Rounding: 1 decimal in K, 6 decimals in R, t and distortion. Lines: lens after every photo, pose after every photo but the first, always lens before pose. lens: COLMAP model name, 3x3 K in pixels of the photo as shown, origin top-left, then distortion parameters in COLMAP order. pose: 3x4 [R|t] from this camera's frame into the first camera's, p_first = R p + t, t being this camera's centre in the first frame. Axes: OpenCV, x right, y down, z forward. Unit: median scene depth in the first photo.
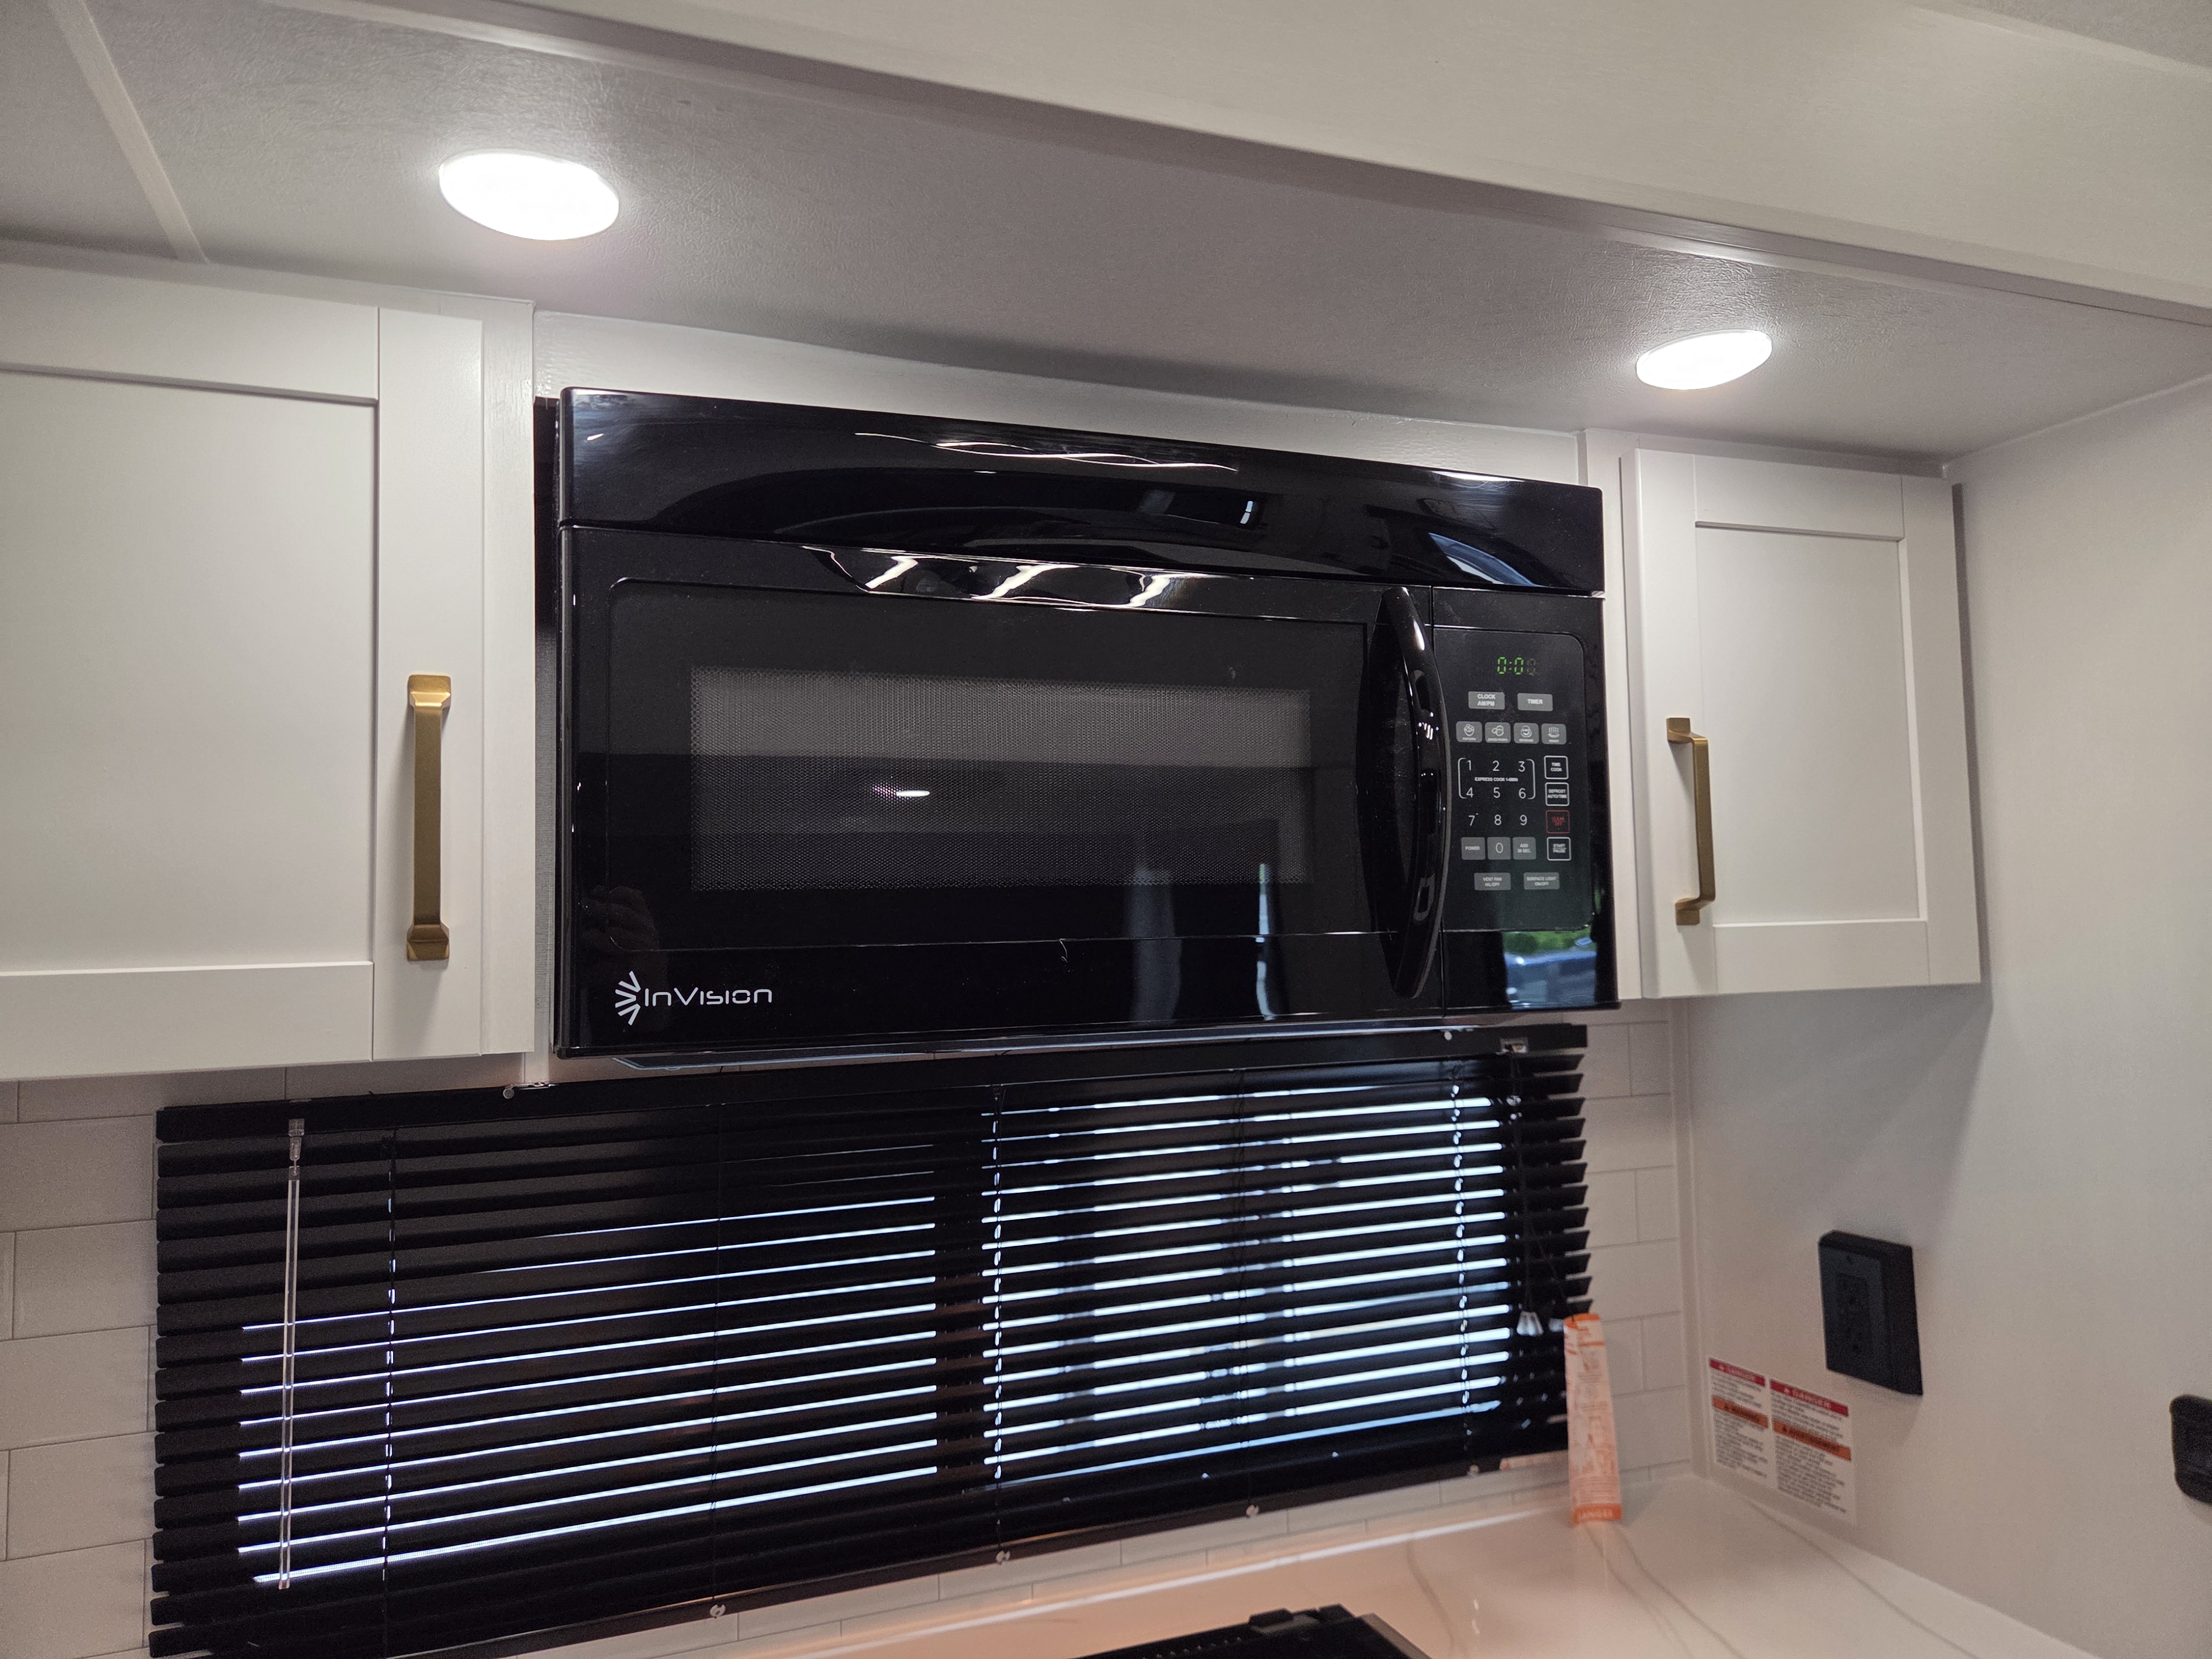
lens RADIAL K [[1511.3, 0, 1094.4], [0, 1511.3, 817.4], [0, 0, 1]] dist [0.061794, -0.052927]
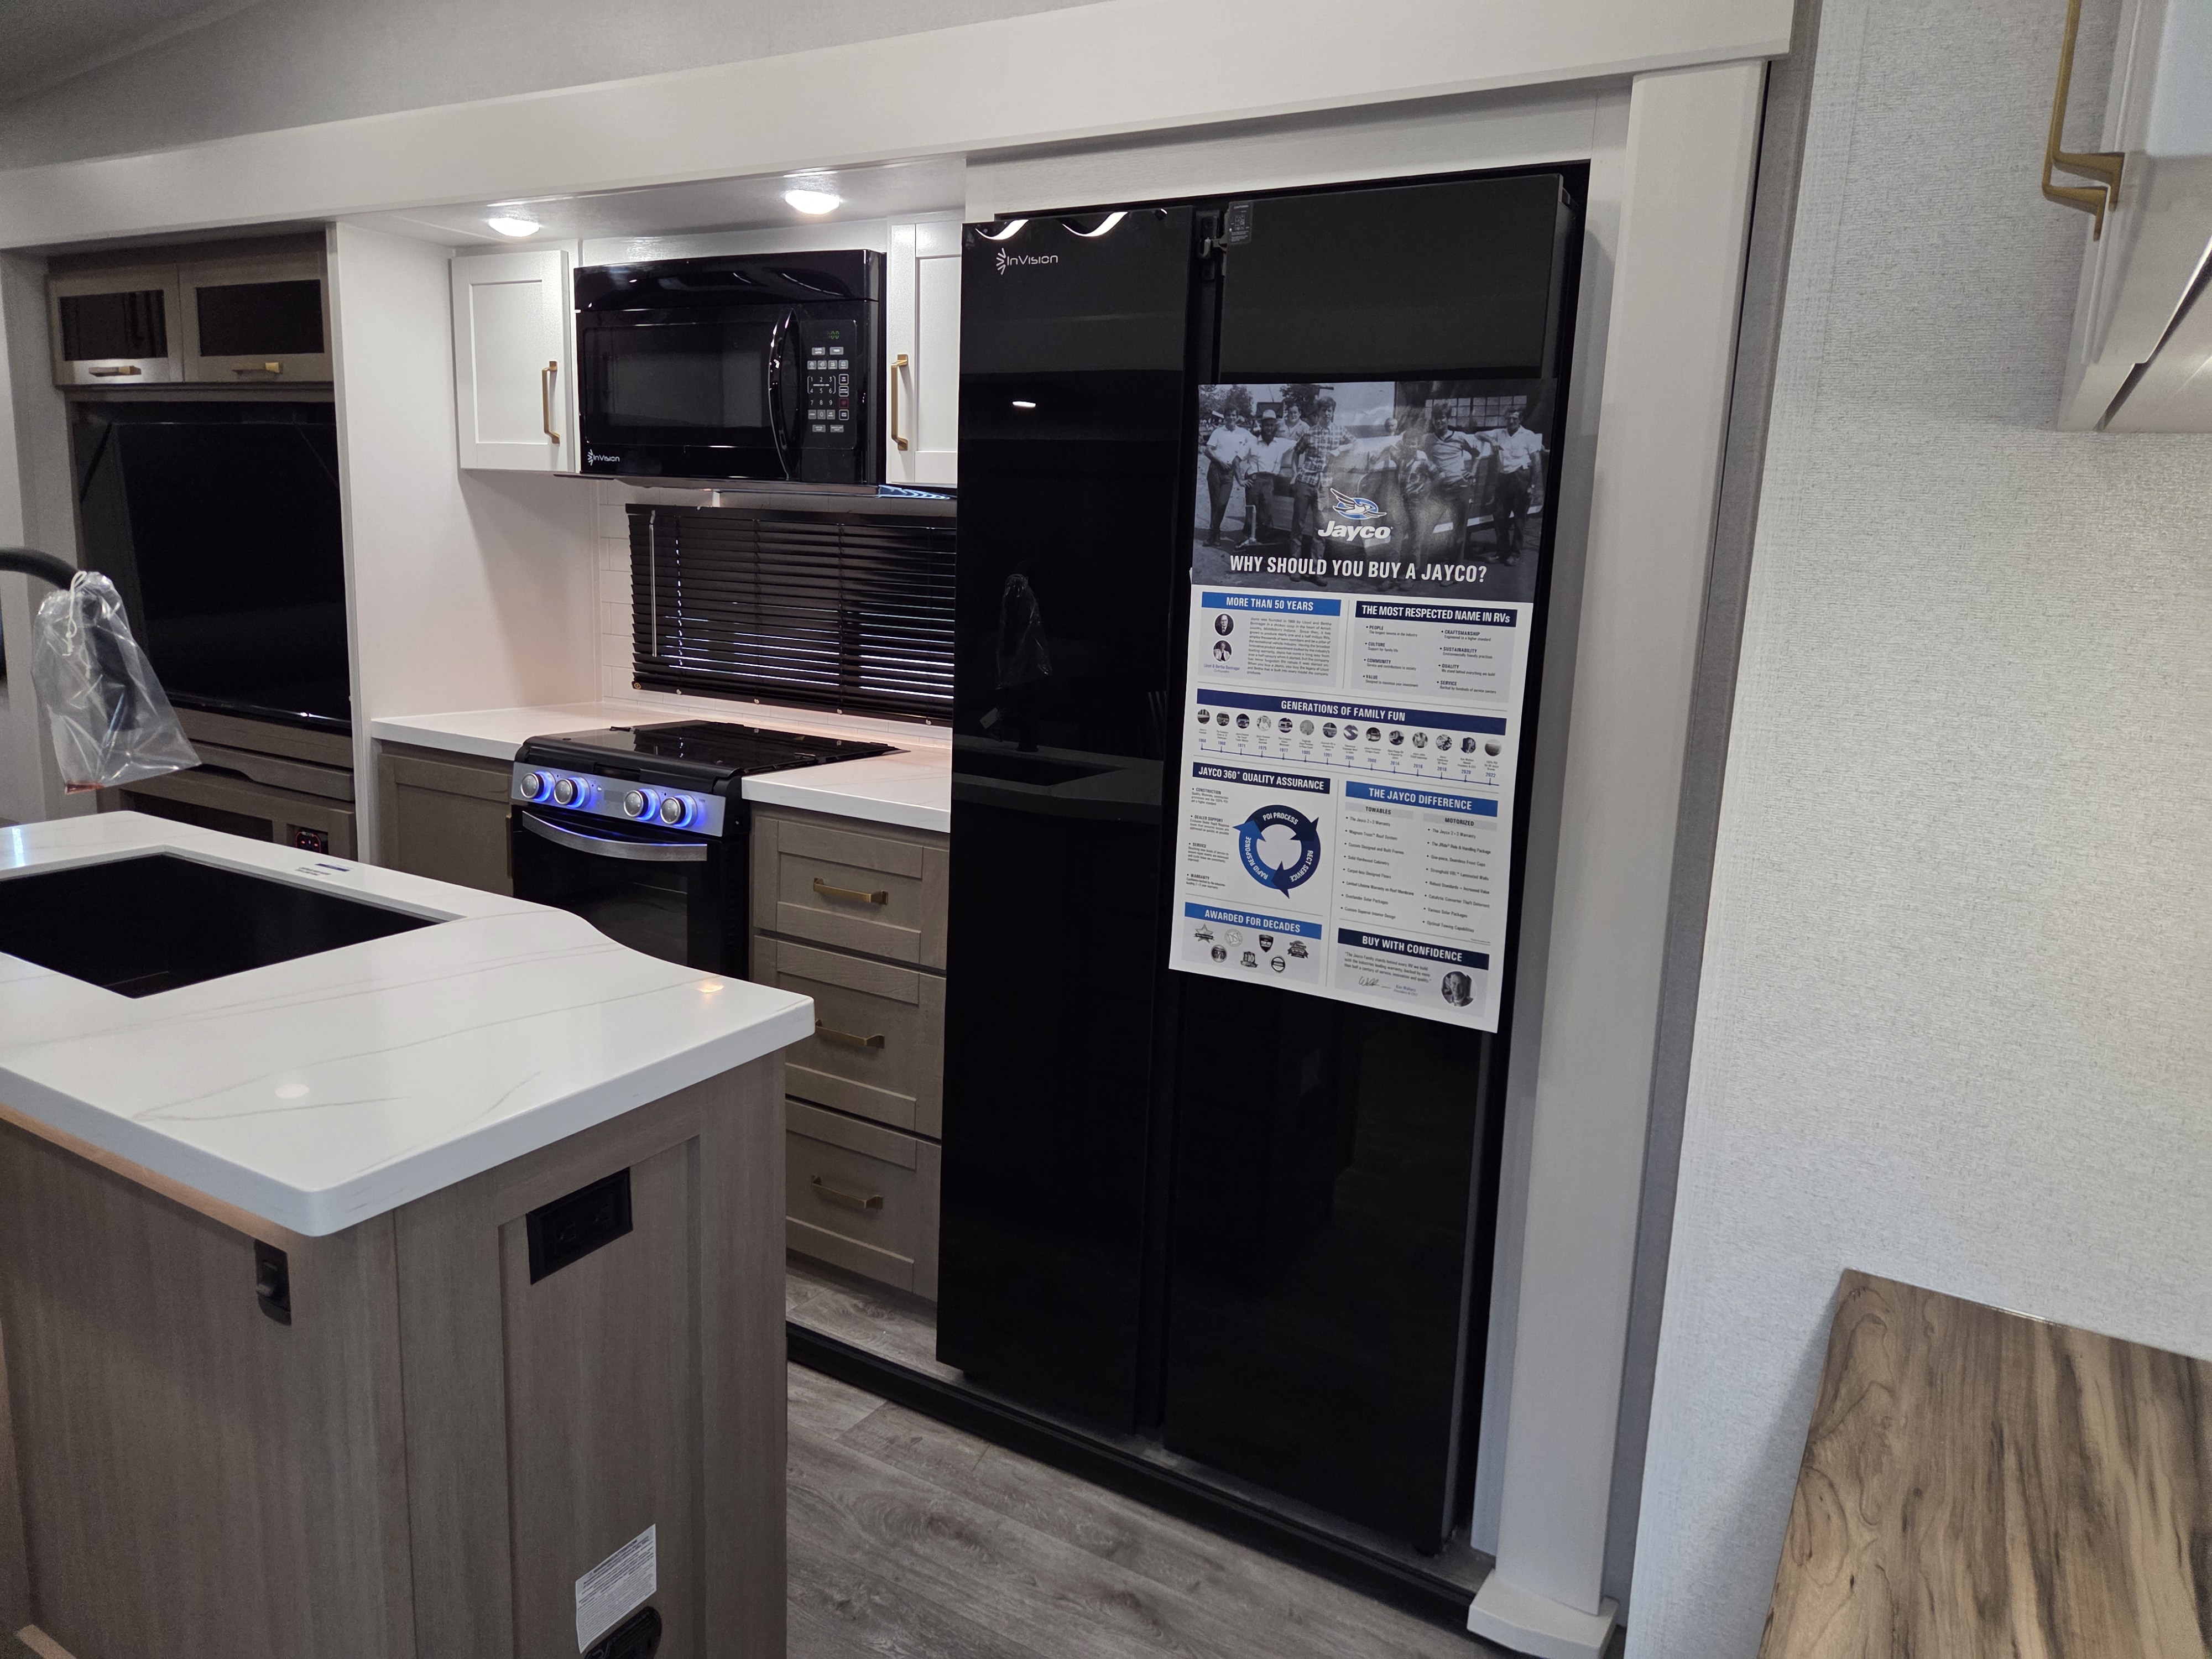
lens RADIAL K [[1511.3, 0, 1135.1], [0, 1511.3, 792.0], [0, 0, 1]] dist [0.061794, -0.052927]
pose [[0.626267, 0.178748, -0.758841, 1.830362], [-0.005121, 0.974283, 0.225270, 0.042157], [0.779592, -0.137193, 0.611076, -0.133191]]
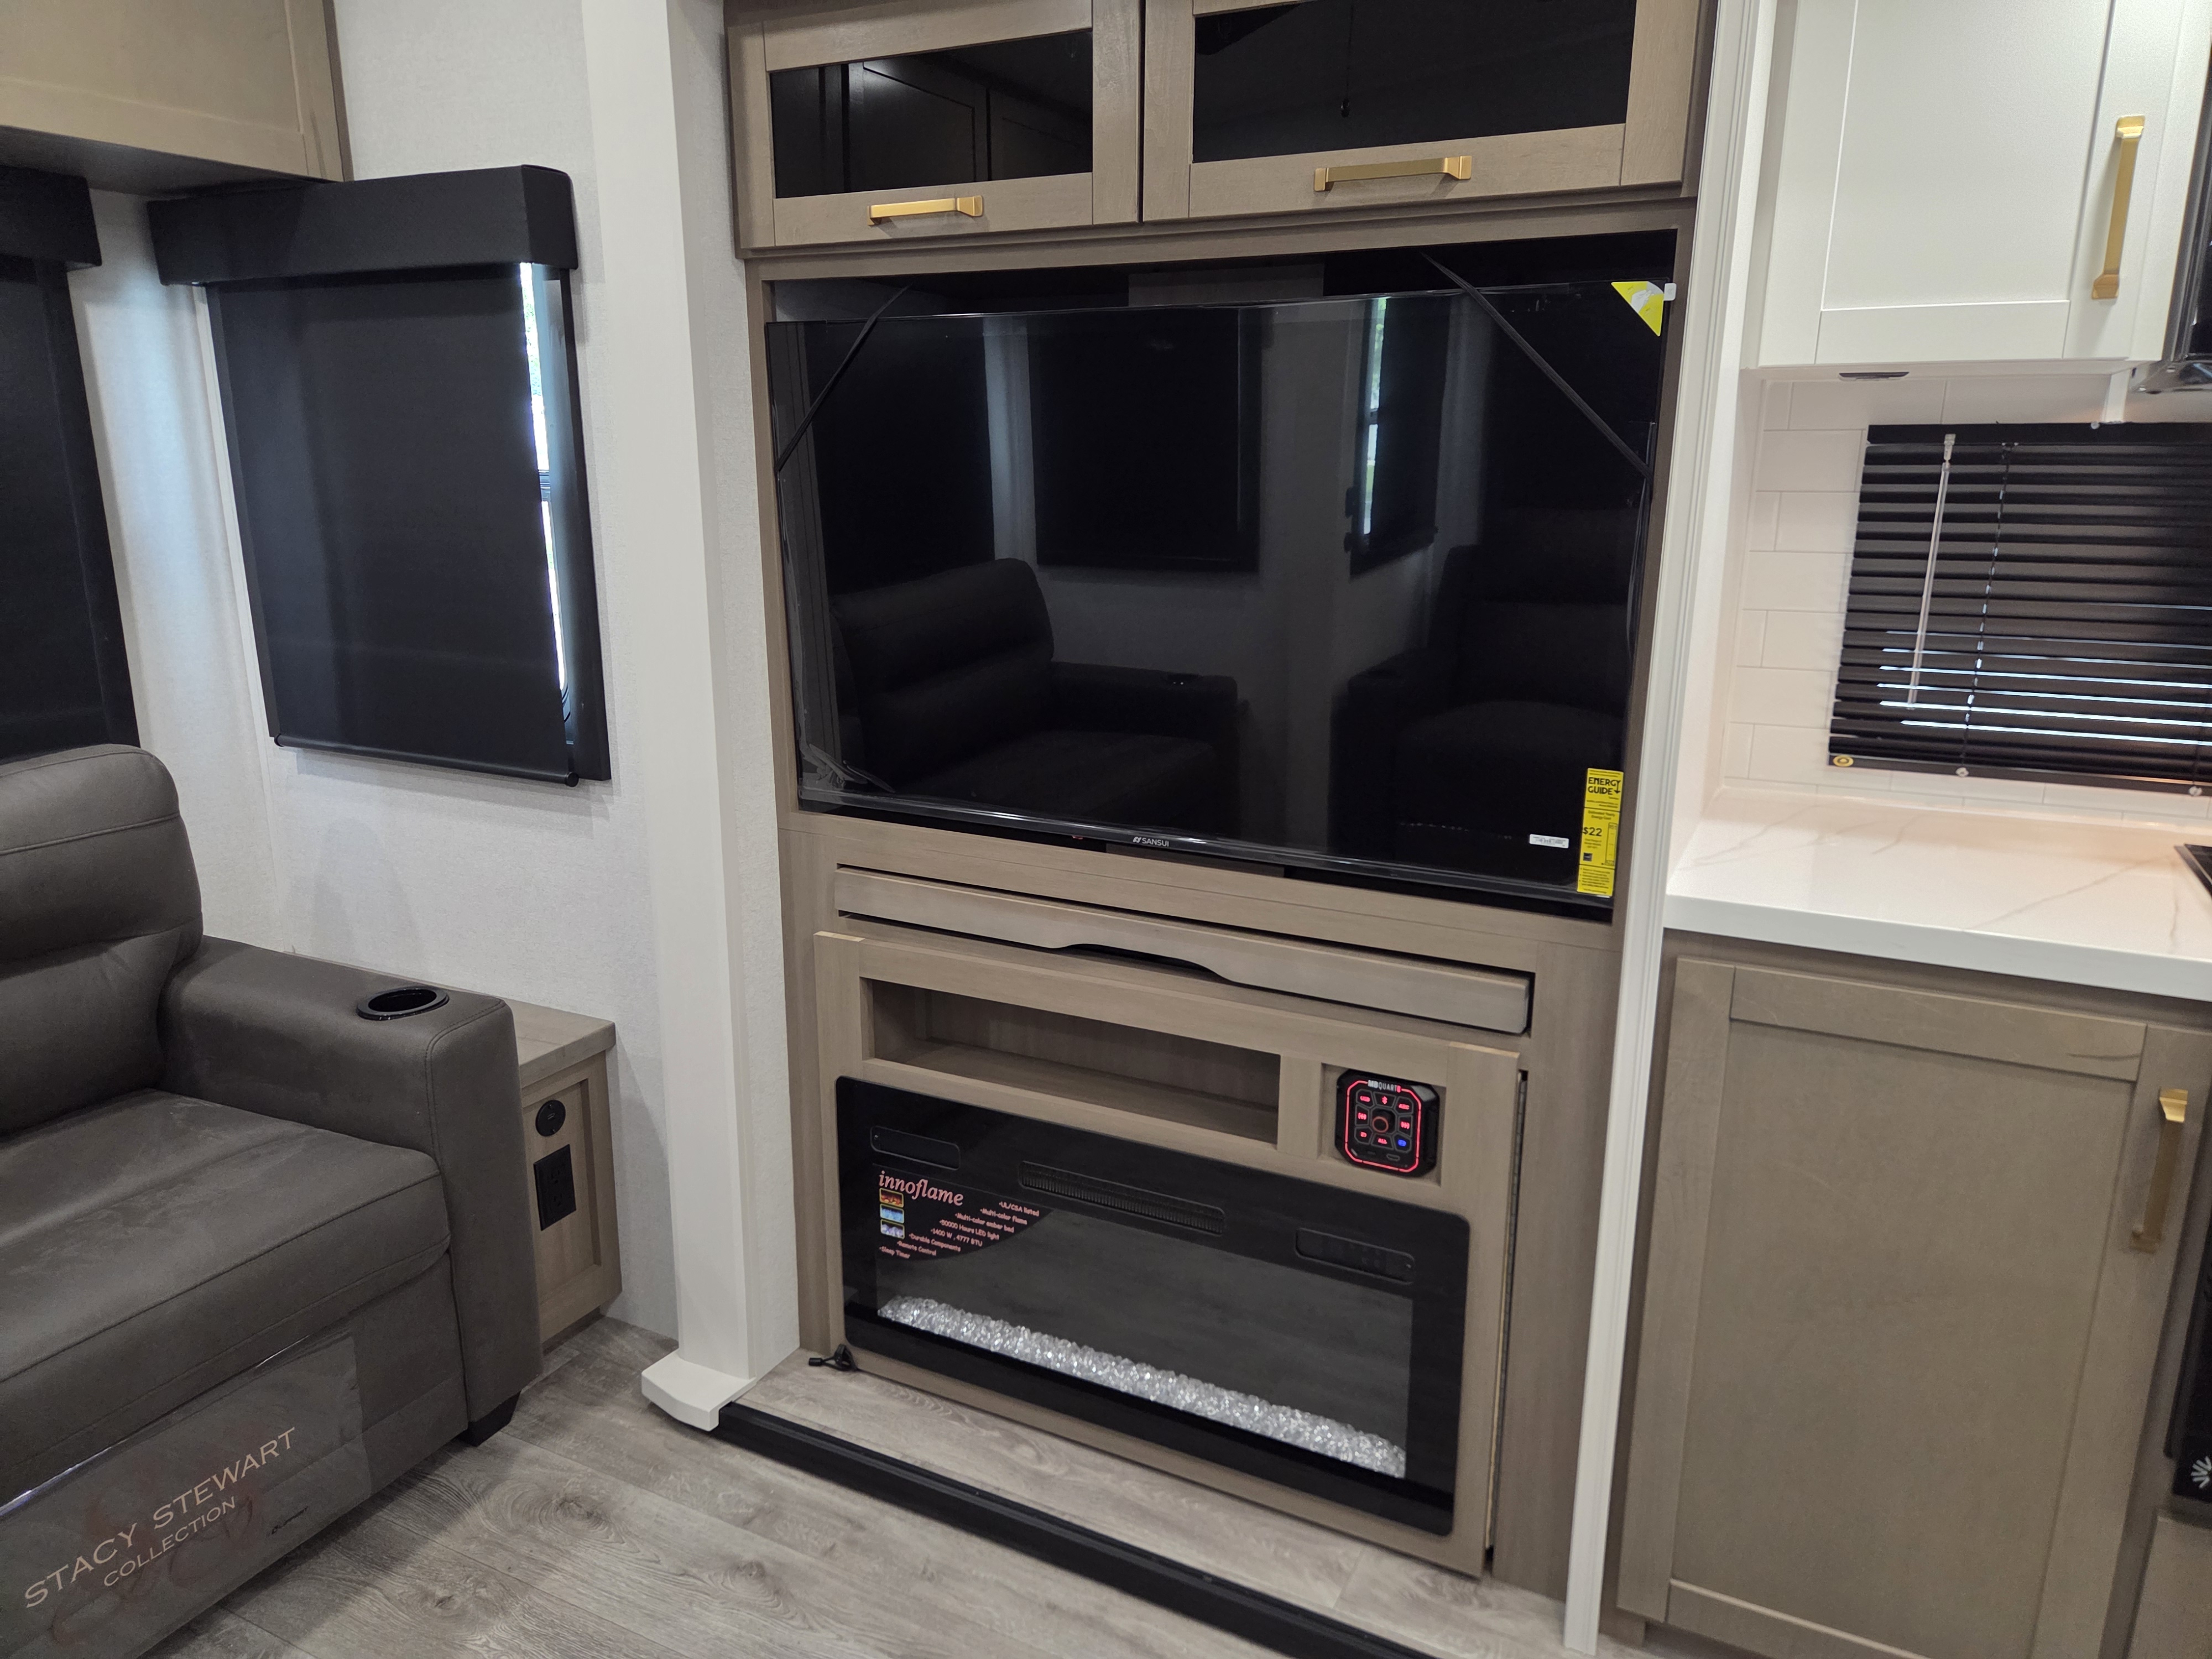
lens RADIAL K [[1511.3, 0, 1089.3], [0, 1511.3, 838.3], [0, 0, 1]] dist [0.061794, -0.052927]
pose [[0.675446, 0.204144, -0.708589, 0.075882], [0.027682, 0.953219, 0.301009, 0.068522], [0.736890, -0.222930, 0.638197, -0.604146]]
